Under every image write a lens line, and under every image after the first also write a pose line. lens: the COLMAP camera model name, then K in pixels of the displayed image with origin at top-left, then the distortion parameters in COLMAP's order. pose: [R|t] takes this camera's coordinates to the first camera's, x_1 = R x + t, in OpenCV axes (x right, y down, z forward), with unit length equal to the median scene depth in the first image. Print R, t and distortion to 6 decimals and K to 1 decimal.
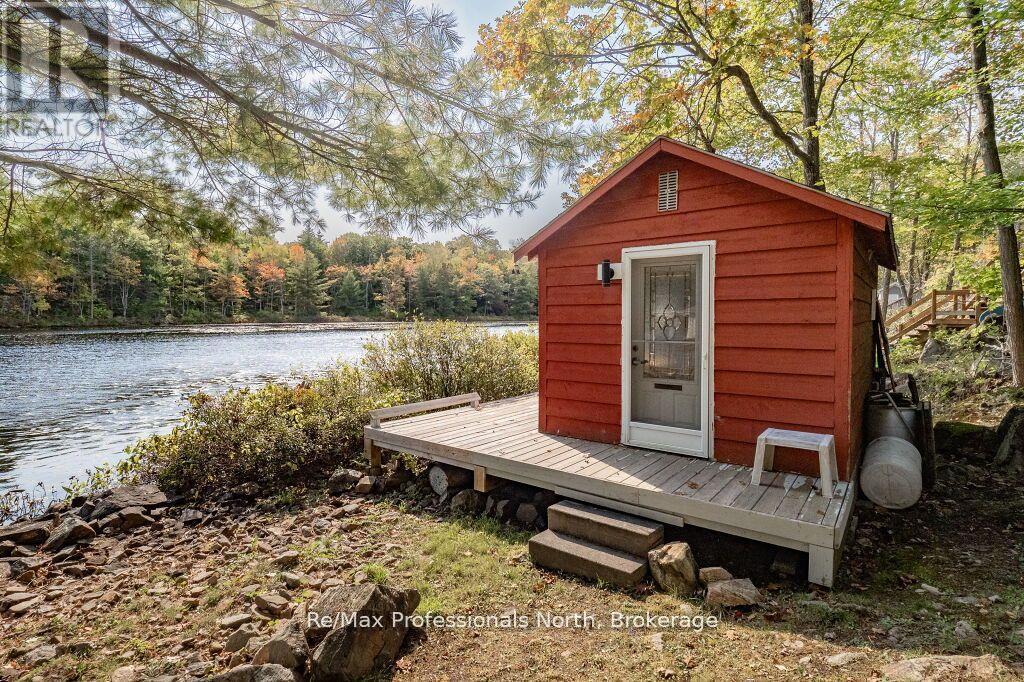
lens RADIAL K [[515.4, 0, 512.0], [0, 515.4, 341.0], [0, 0, 1]] dist [-0.002394, -0.000294]
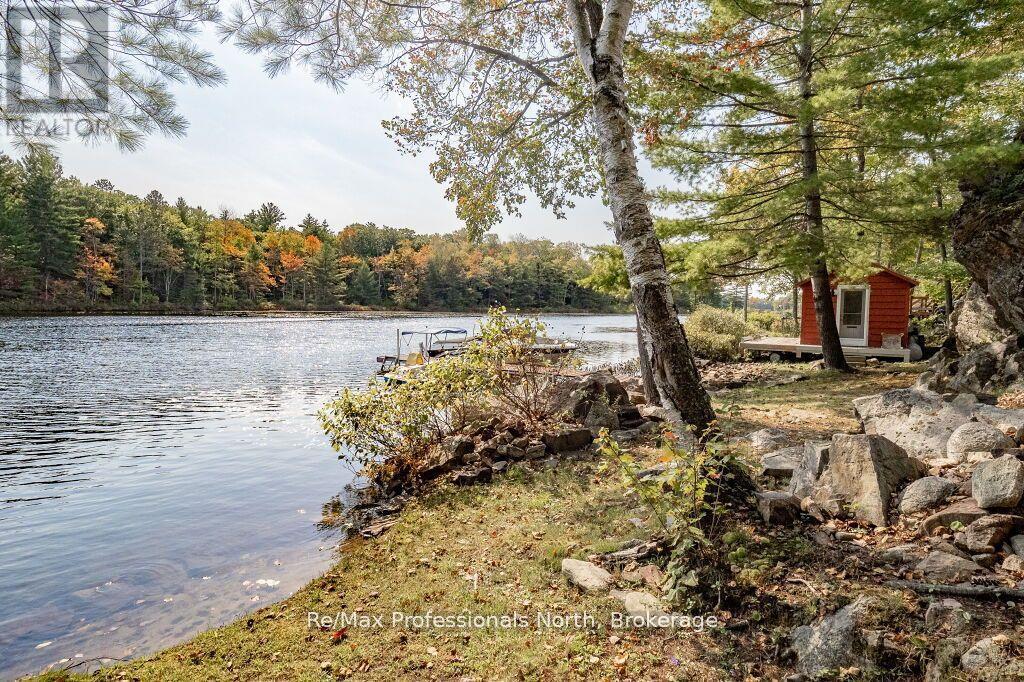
lens RADIAL K [[544.3, 0, 512.0], [0, 544.3, 341.0], [0, 0, 1]] dist [-0.000612, -0.000243]
pose [[0.995969, 0.011419, 0.088964, -0.122900], [-0.012378, 0.999871, 0.010230, 0.009383], [-0.088835, -0.011290, 0.995982, -0.129425]]
